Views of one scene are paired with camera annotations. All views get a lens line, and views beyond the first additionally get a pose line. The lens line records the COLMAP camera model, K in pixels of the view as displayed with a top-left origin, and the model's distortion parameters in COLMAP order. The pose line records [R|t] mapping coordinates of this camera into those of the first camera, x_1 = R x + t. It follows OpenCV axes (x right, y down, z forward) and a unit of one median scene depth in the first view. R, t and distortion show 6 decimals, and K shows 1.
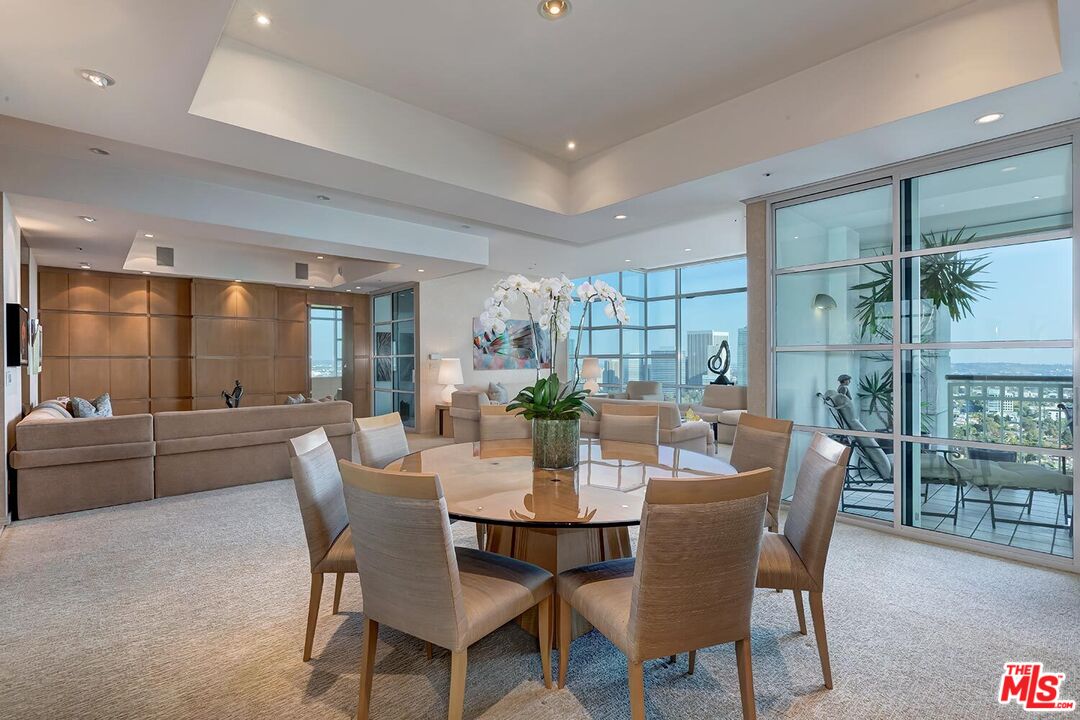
lens RADIAL K [[508.2, 0, 536.2], [0, 508.2, 359.5], [0, 0, 1]] dist [-0.004768, -0.000573]
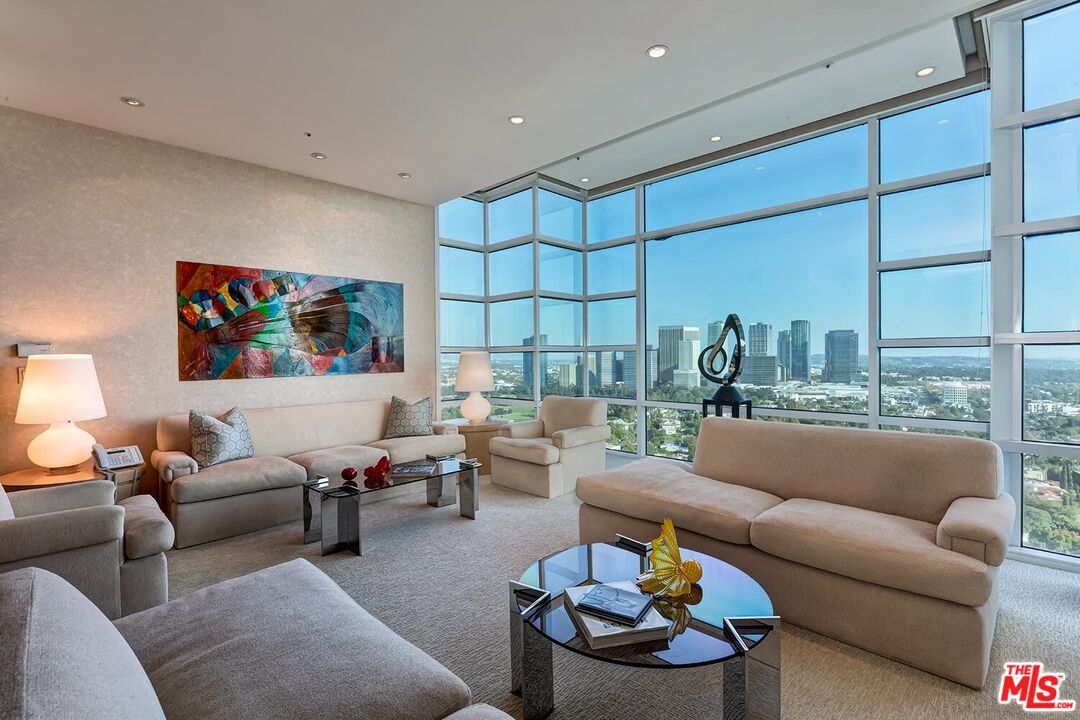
lens RADIAL K [[508.2, 0, 545.2], [0, 508.2, 359.1], [0, 0, 1]] dist [-0.004768, -0.000573]
pose [[0.997606, -0.005519, 0.068935, 0.170594], [0.004978, 0.999955, 0.008017, 0.000405], [-0.068976, -0.007655, 0.997589, 0.568961]]
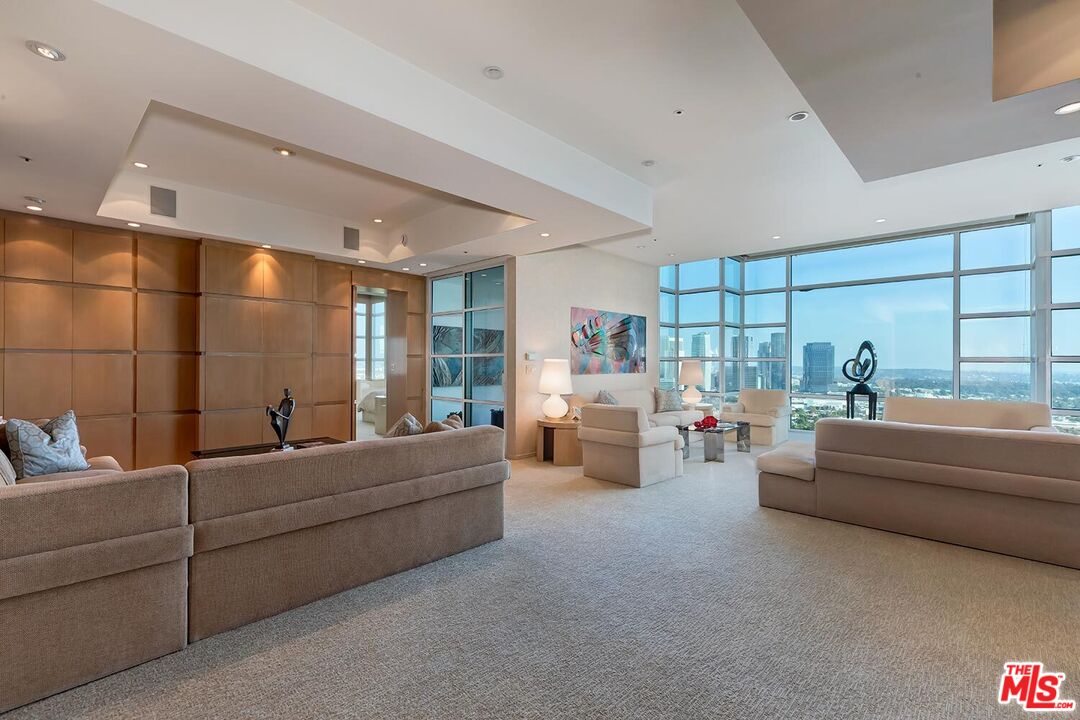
lens RADIAL K [[488.3, 0, 537.4], [0, 488.3, 358.2], [0, 0, 1]] dist [0.000870, -0.000908]
pose [[0.996798, 0.010476, 0.079268, -0.246175], [-0.009827, 0.999915, -0.008572, 0.002978], [-0.079351, 0.007765, 0.996816, 0.271906]]
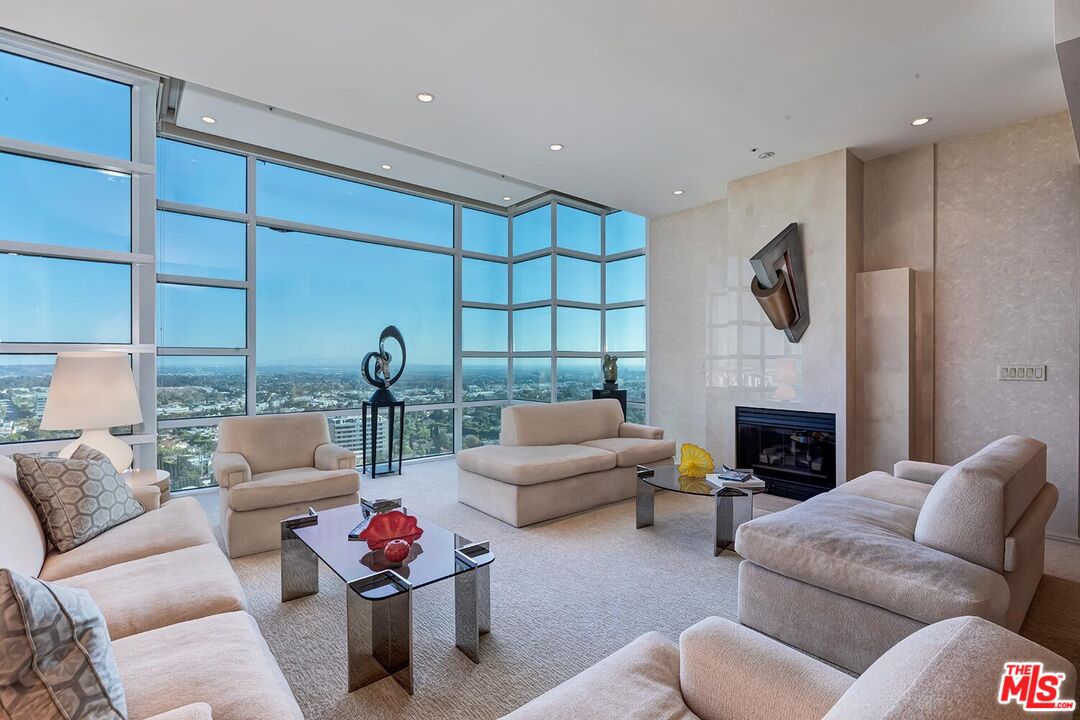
lens RADIAL K [[488.3, 0, 533.8], [0, 488.3, 355.9], [0, 0, 1]] dist [0.000870, -0.000908]
pose [[0.026579, 0.012044, 0.999574, -0.177541], [0.000166, 0.999927, -0.012052, 0.002849], [-0.999647, 0.000487, 0.026575, 0.903872]]
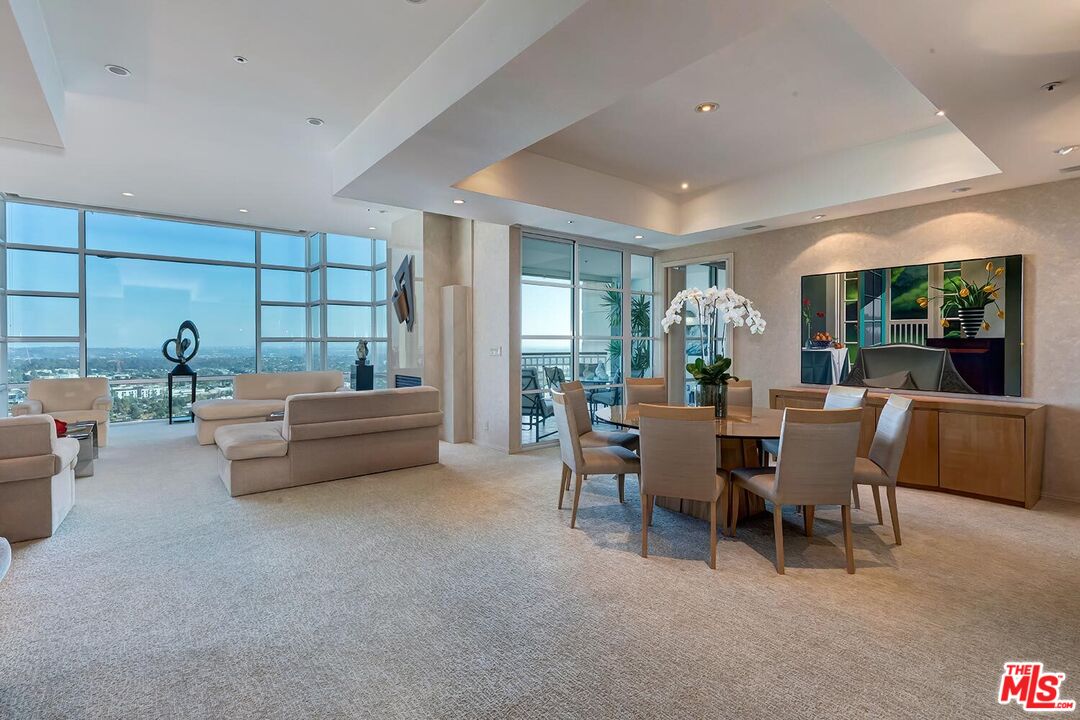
lens RADIAL K [[508.2, 0, 538.3], [0, 508.2, 349.2], [0, 0, 1]] dist [-0.004768, -0.000573]
pose [[0.065249, -0.011645, 0.997801, -0.440208], [0.000901, 0.999932, 0.011611, -0.000704], [-0.997869, 0.000142, 0.065255, 0.420066]]
